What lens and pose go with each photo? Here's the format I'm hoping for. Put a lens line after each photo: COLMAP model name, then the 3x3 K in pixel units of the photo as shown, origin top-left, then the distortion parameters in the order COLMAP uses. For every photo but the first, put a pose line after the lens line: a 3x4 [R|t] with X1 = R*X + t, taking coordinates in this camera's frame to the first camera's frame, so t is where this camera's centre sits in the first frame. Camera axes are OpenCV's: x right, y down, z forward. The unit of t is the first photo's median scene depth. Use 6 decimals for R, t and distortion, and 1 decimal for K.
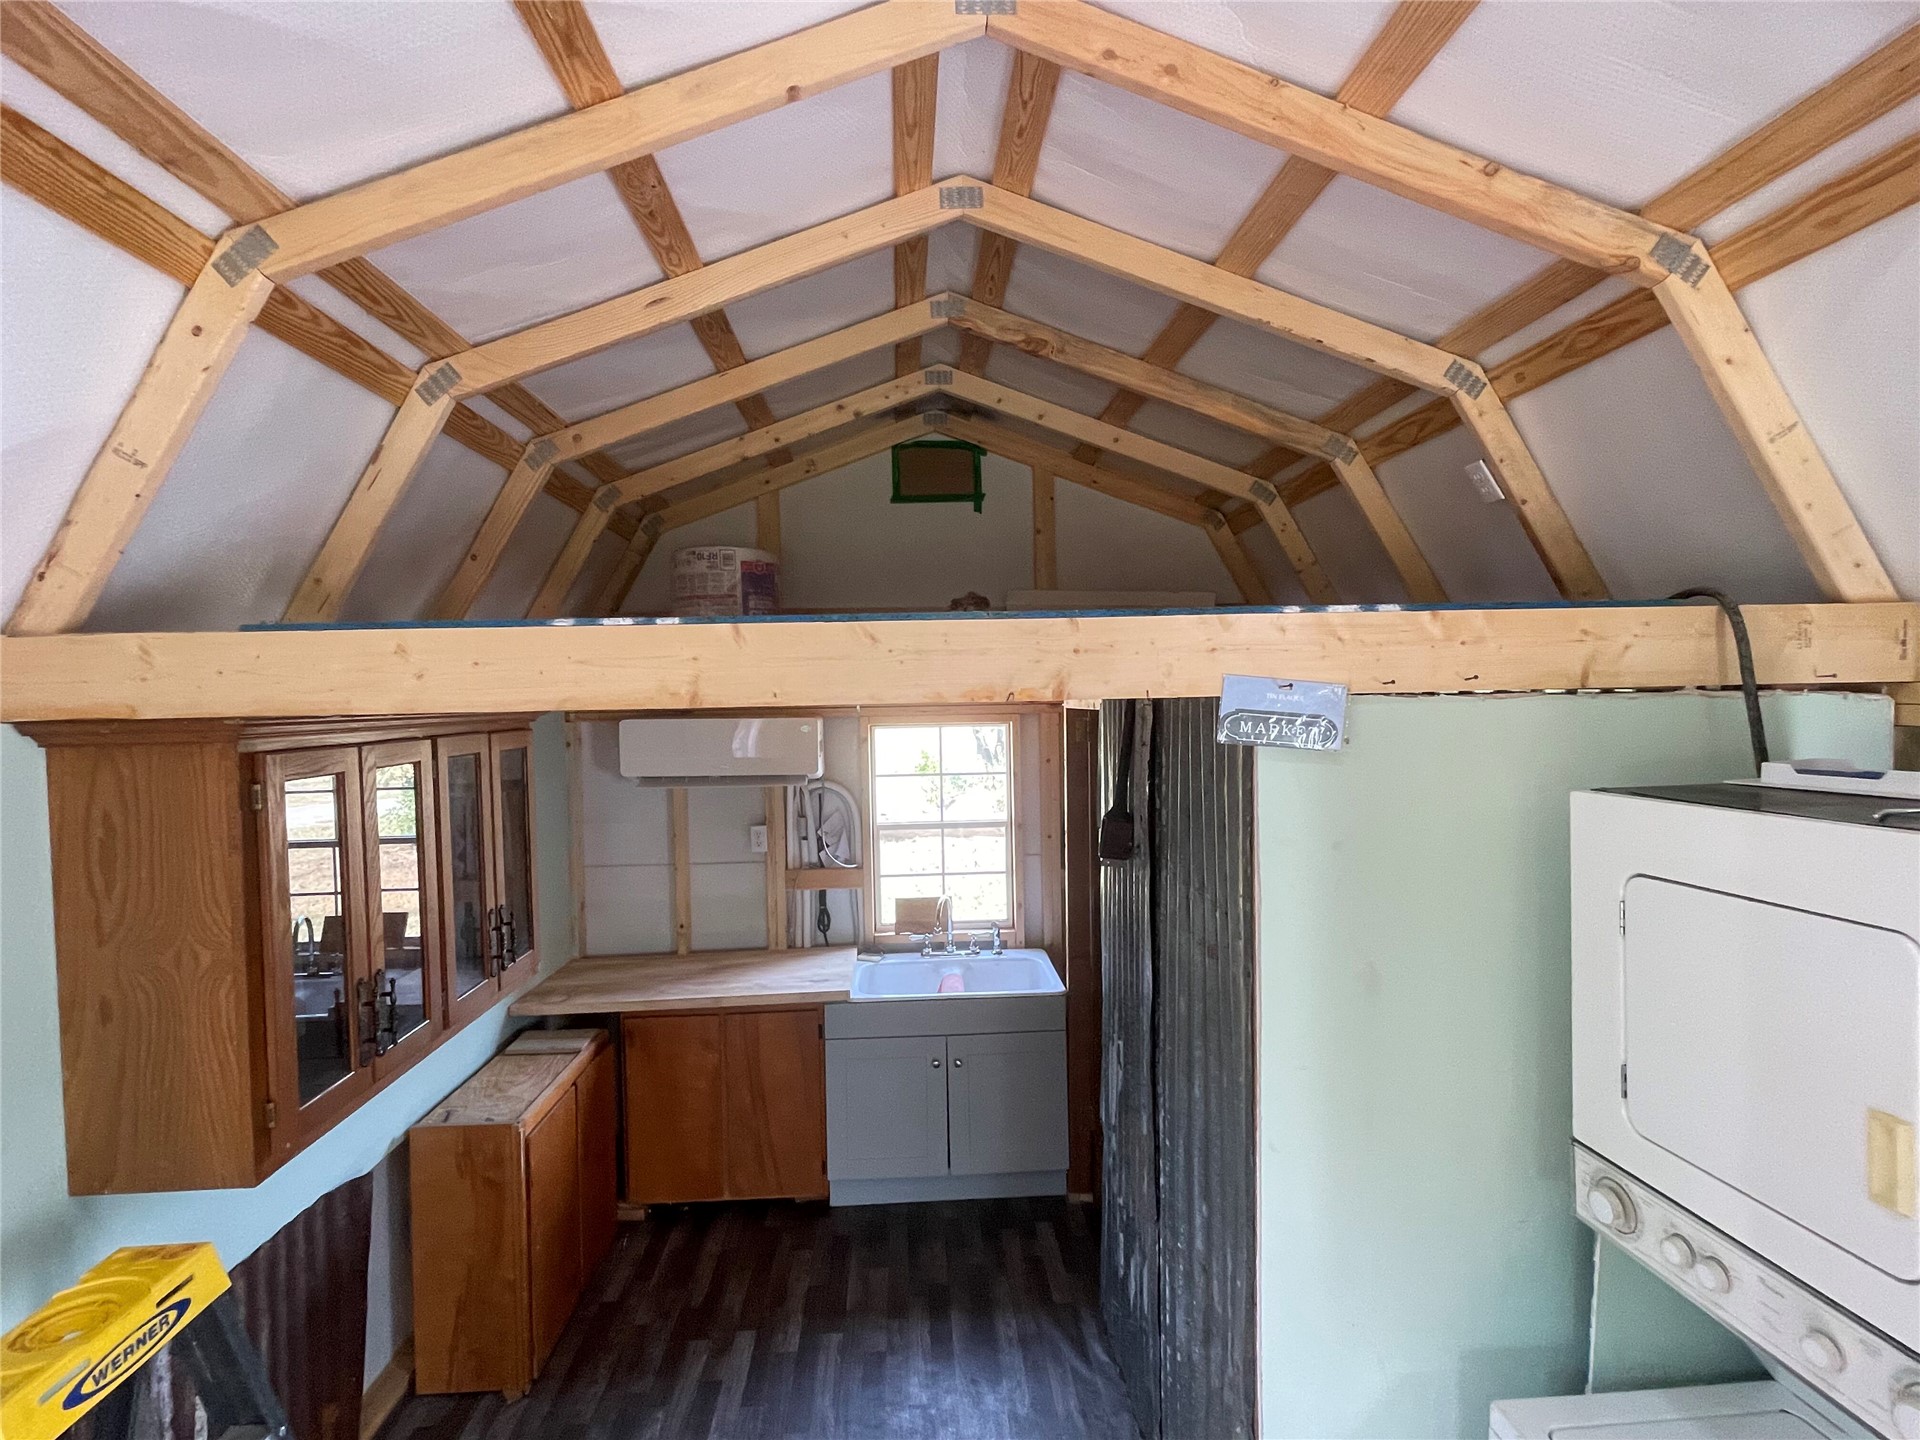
lens RADIAL K [[908.7, 0, 960.0], [0, 908.7, 720.0], [0, 0, 1]] dist [0.001004, -0.000337]
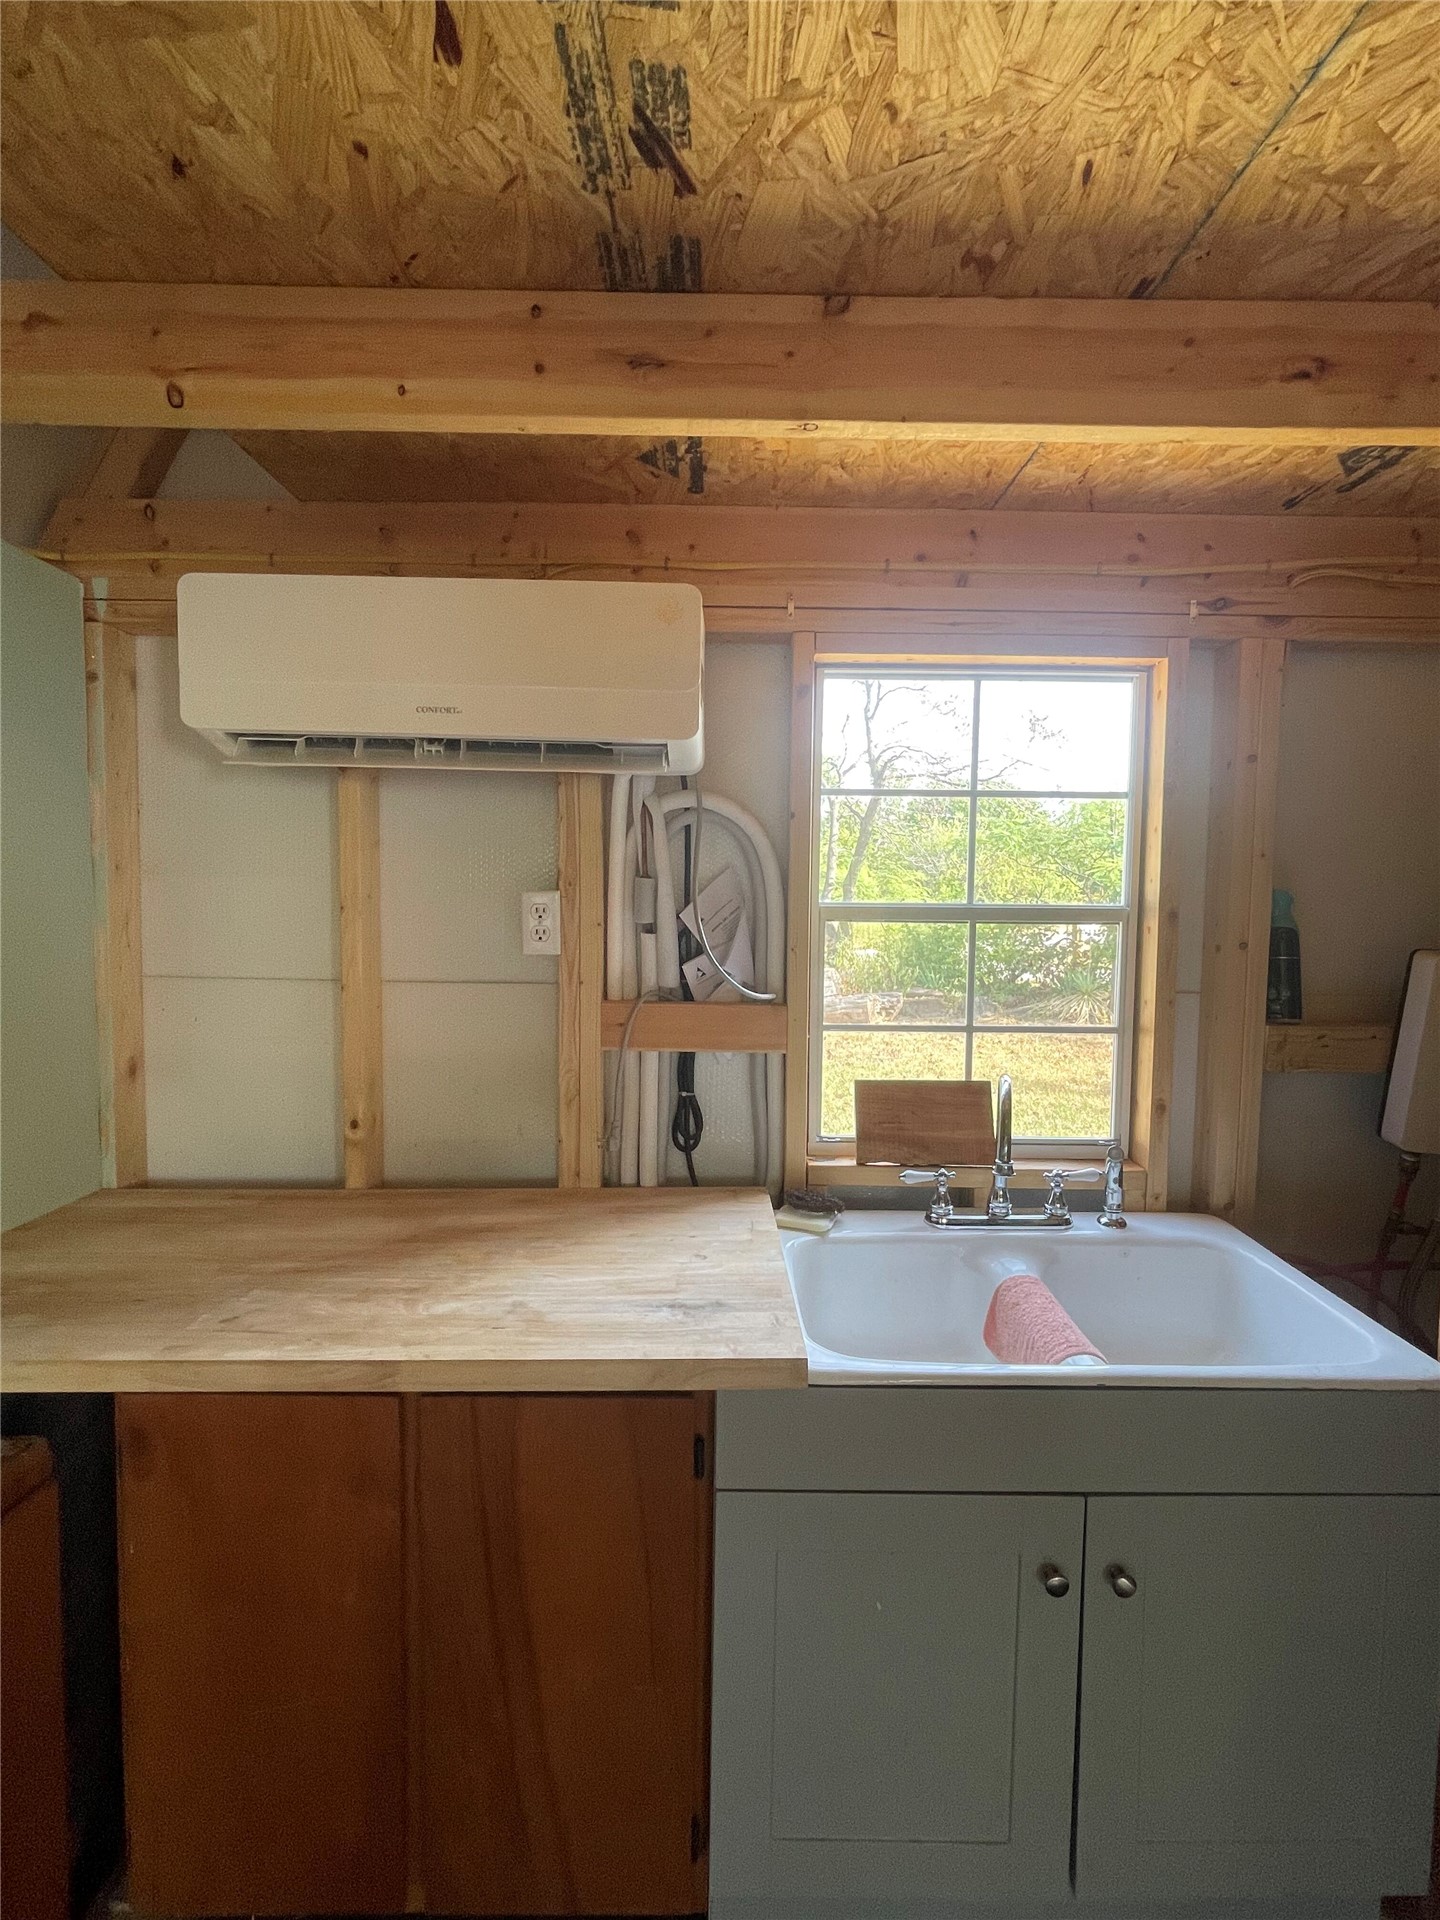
lens RADIAL K [[908.7, 0, 720.0], [0, 908.7, 960.0], [0, 0, 1]] dist [0.001004, -0.000337]
pose [[0.998193, 0.033328, -0.049998, -0.118544], [-0.031207, 0.998604, 0.042614, 0.127472], [0.051348, -0.040977, 0.997840, 0.590376]]
